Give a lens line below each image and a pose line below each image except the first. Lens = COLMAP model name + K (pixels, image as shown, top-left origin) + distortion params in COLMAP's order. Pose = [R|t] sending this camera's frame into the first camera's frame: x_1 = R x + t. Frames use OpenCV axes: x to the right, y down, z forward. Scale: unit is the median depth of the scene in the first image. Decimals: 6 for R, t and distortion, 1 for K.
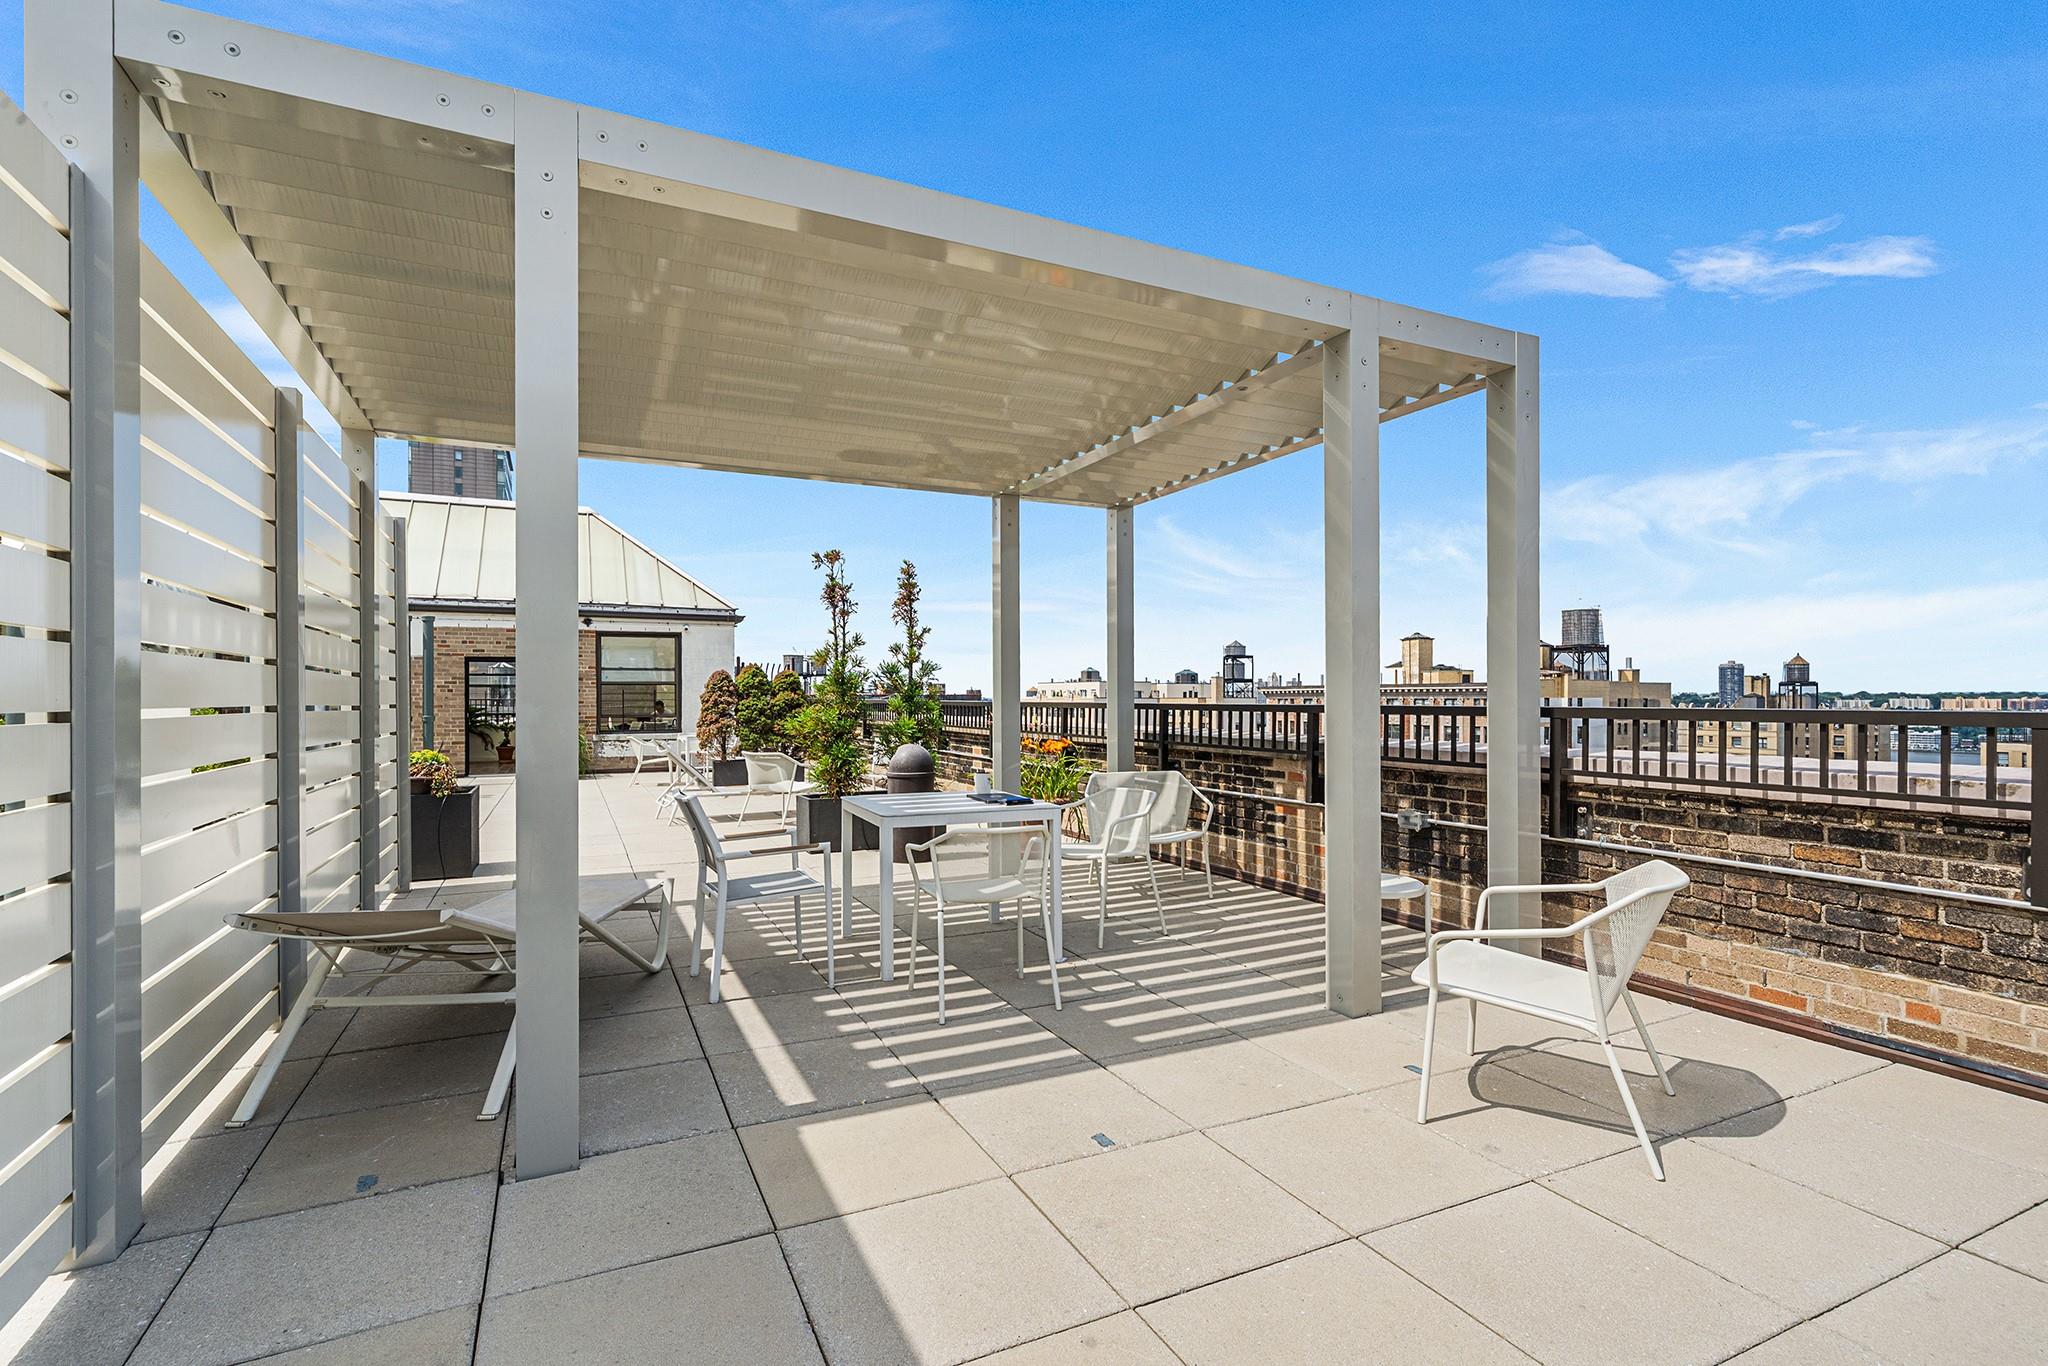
lens RADIAL K [[932.0, 0, 993.9], [0, 932.0, 697.6], [0, 0, 1]] dist [0.000735, 0.000142]
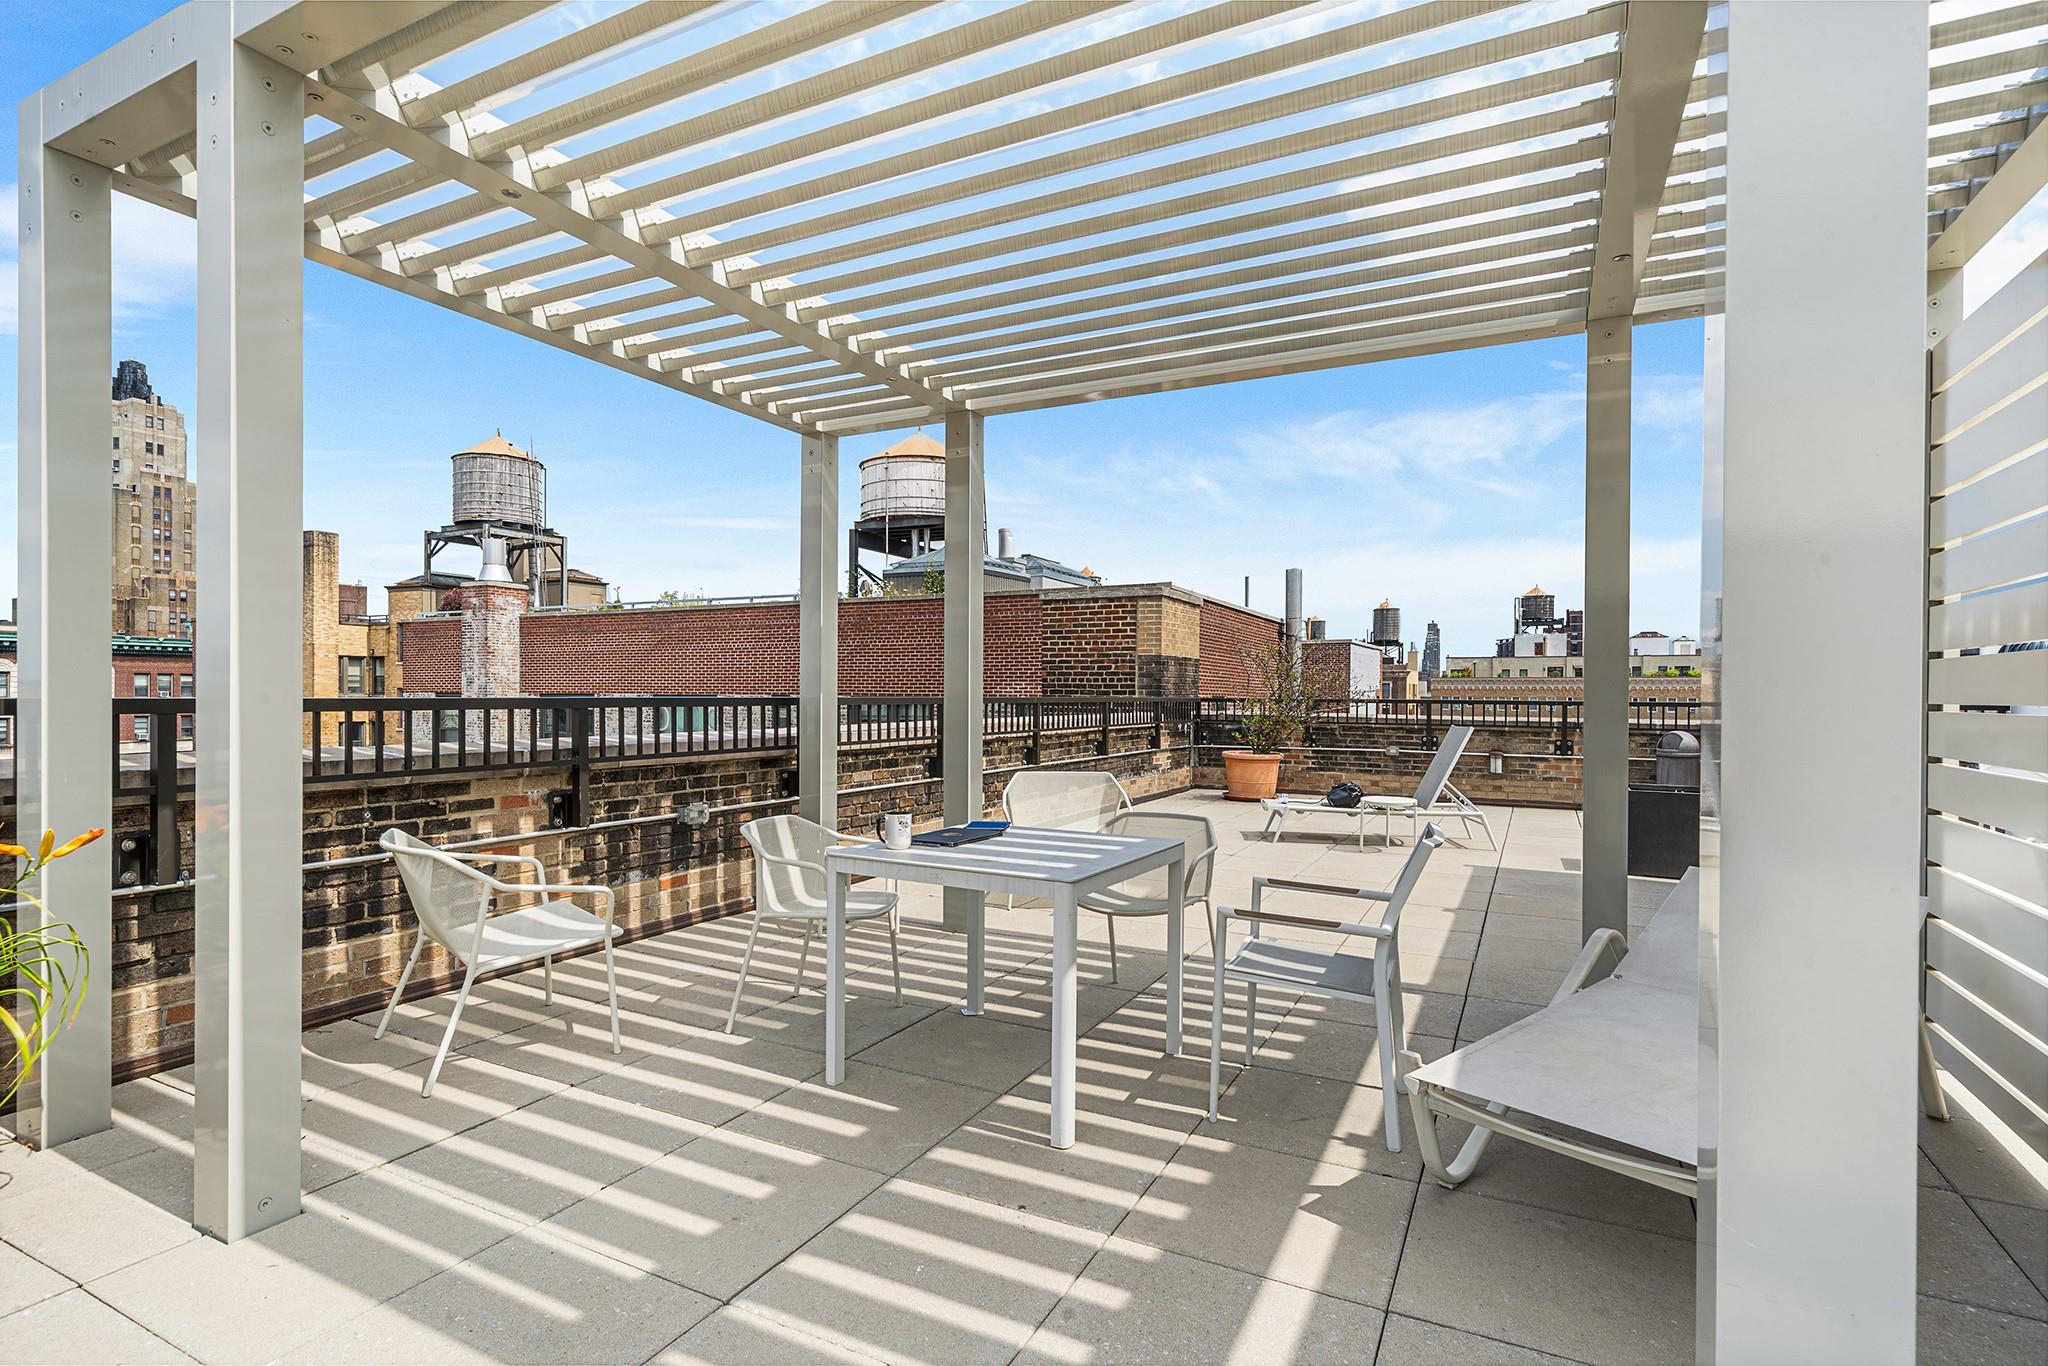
lens RADIAL K [[1001.0, 0, 1024.0], [0, 1001.0, 683.0], [0, 0, 1]] dist [0.001782, 0.000182]
pose [[-0.613118, 0.004204, 0.789980, -0.583470], [-0.005128, 0.999944, -0.009301, 0.001562], [-0.789975, -0.009754, -0.613062, 1.350807]]
